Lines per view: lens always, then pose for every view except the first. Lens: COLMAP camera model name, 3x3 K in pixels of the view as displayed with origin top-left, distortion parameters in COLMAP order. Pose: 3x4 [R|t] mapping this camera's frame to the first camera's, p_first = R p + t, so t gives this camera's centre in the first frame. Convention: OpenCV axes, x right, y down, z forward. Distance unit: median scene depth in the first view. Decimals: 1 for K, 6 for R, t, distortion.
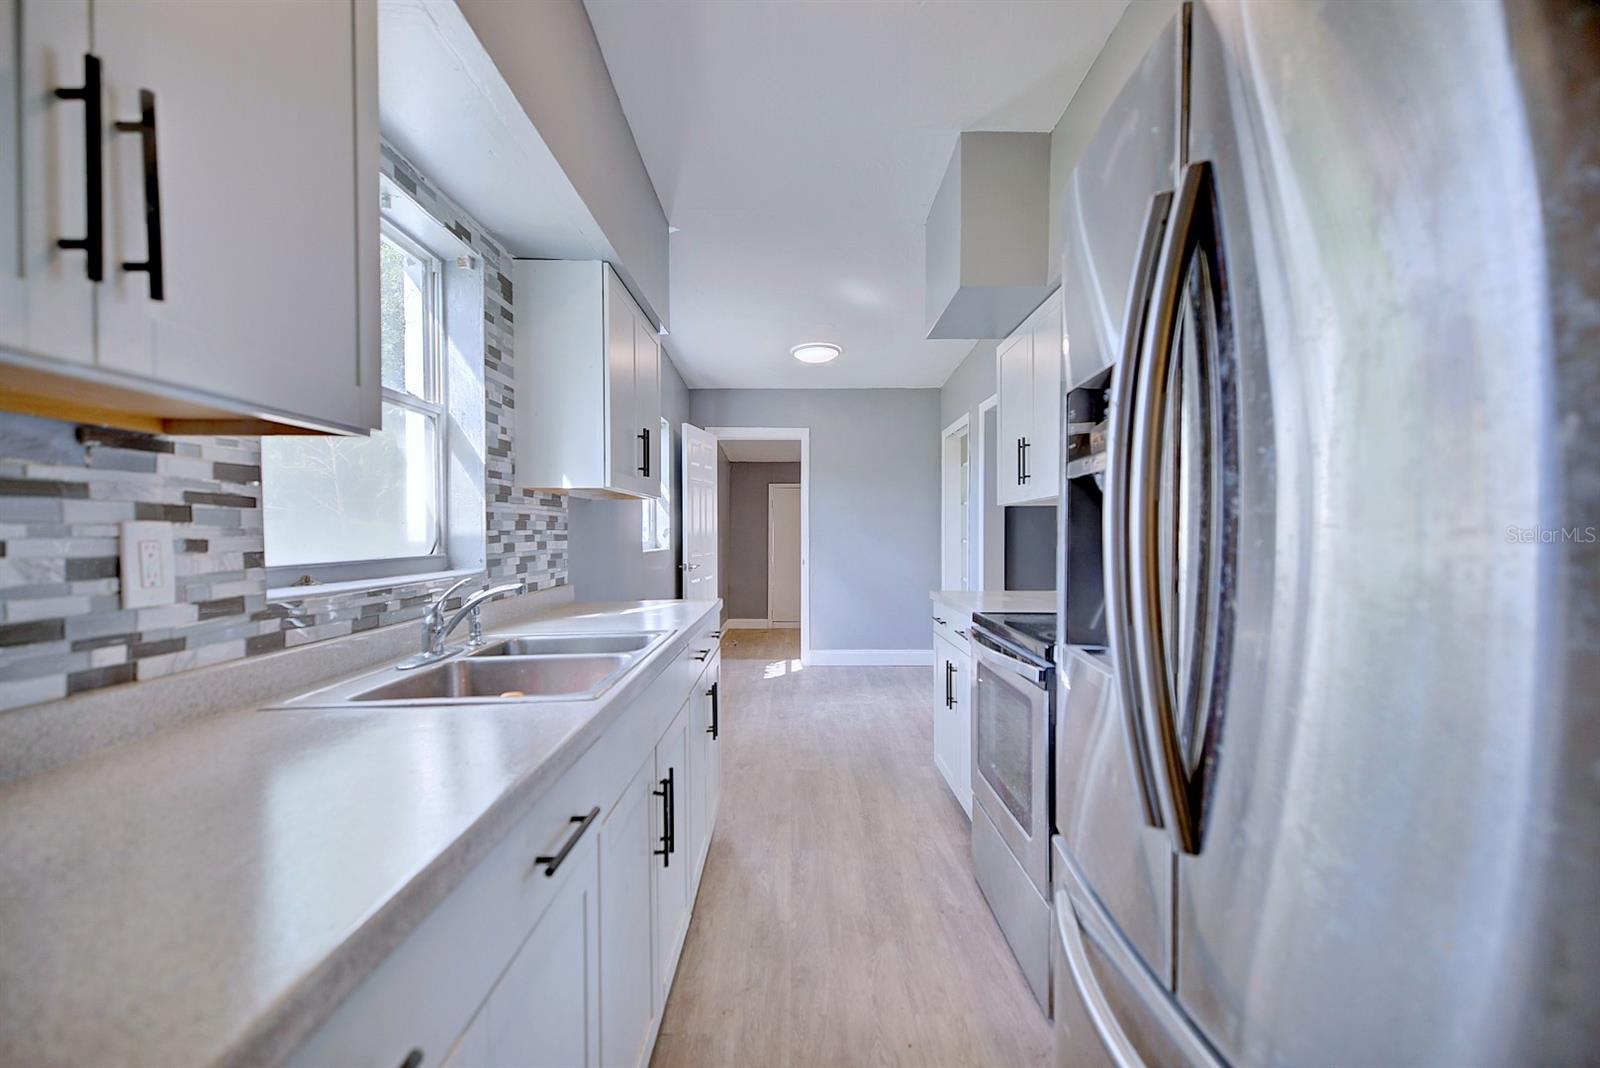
lens RADIAL K [[731.6, 0, 763.4], [0, 731.6, 537.7], [0, 0, 1]] dist [-0.005166, -0.002439]
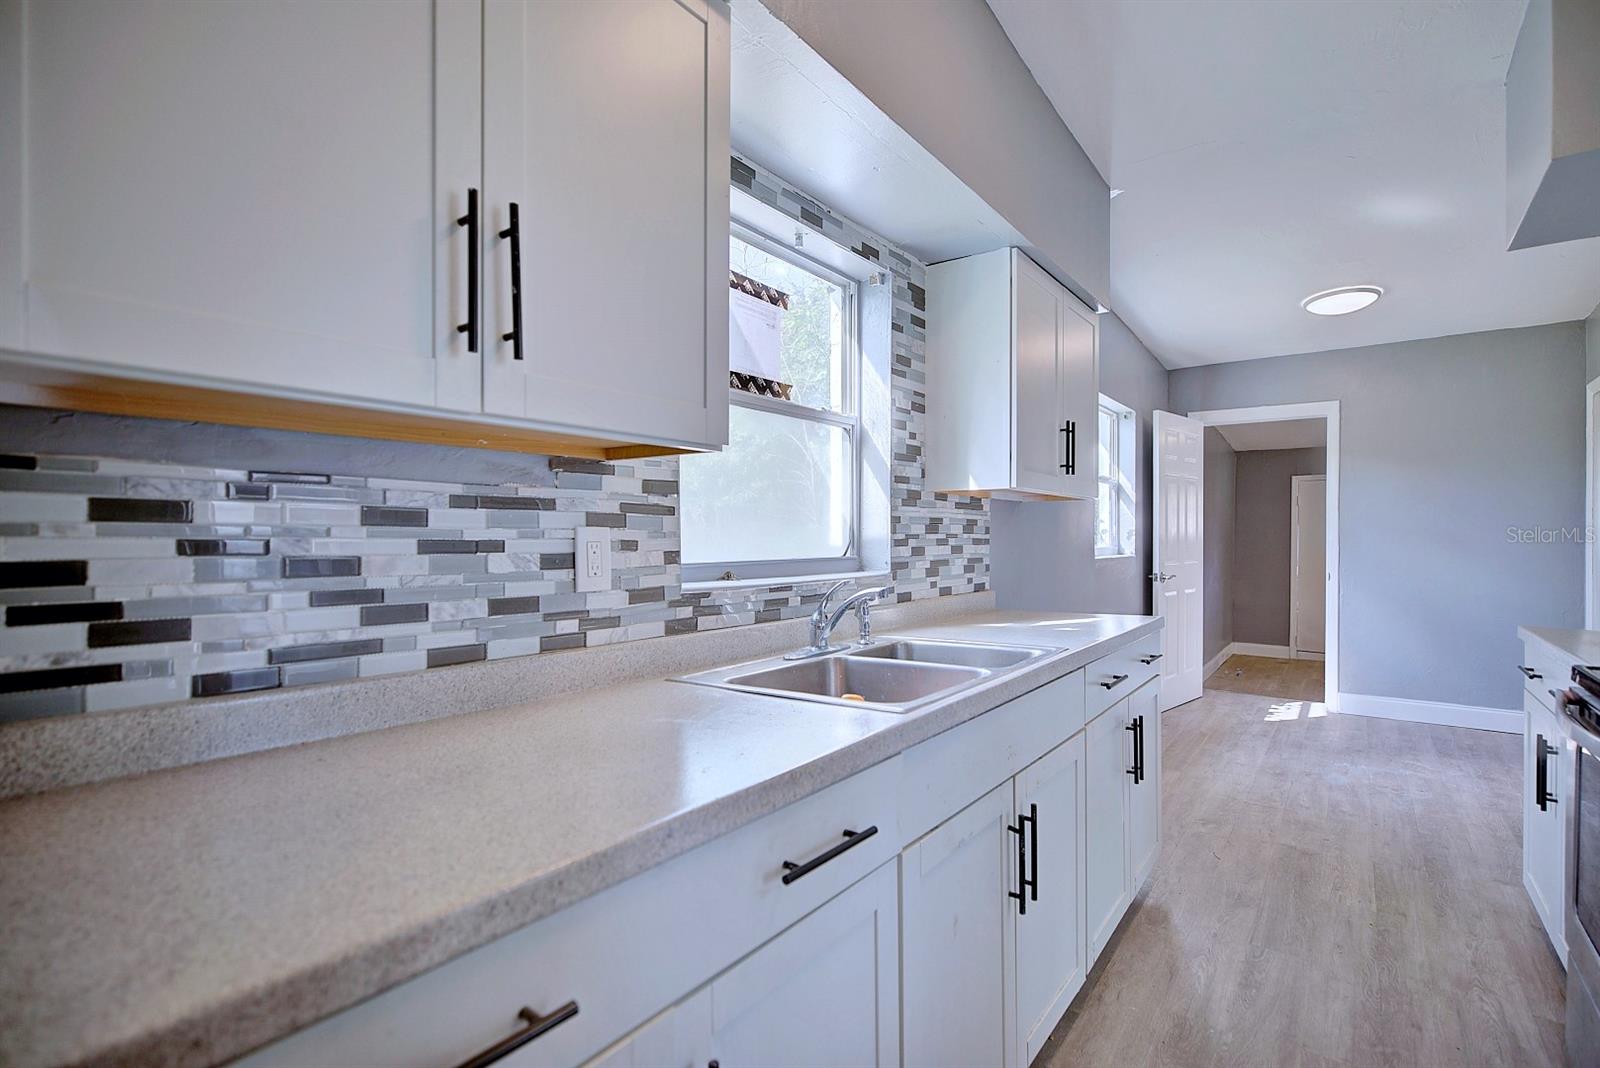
lens RADIAL K [[731.6, 0, 767.7], [0, 731.6, 536.9], [0, 0, 1]] dist [-0.005166, -0.002439]
pose [[0.794744, 0.005321, -0.606922, 0.106562], [-0.008949, 0.999956, -0.002951, -0.001432], [0.606879, 0.007777, 0.794756, 0.069873]]
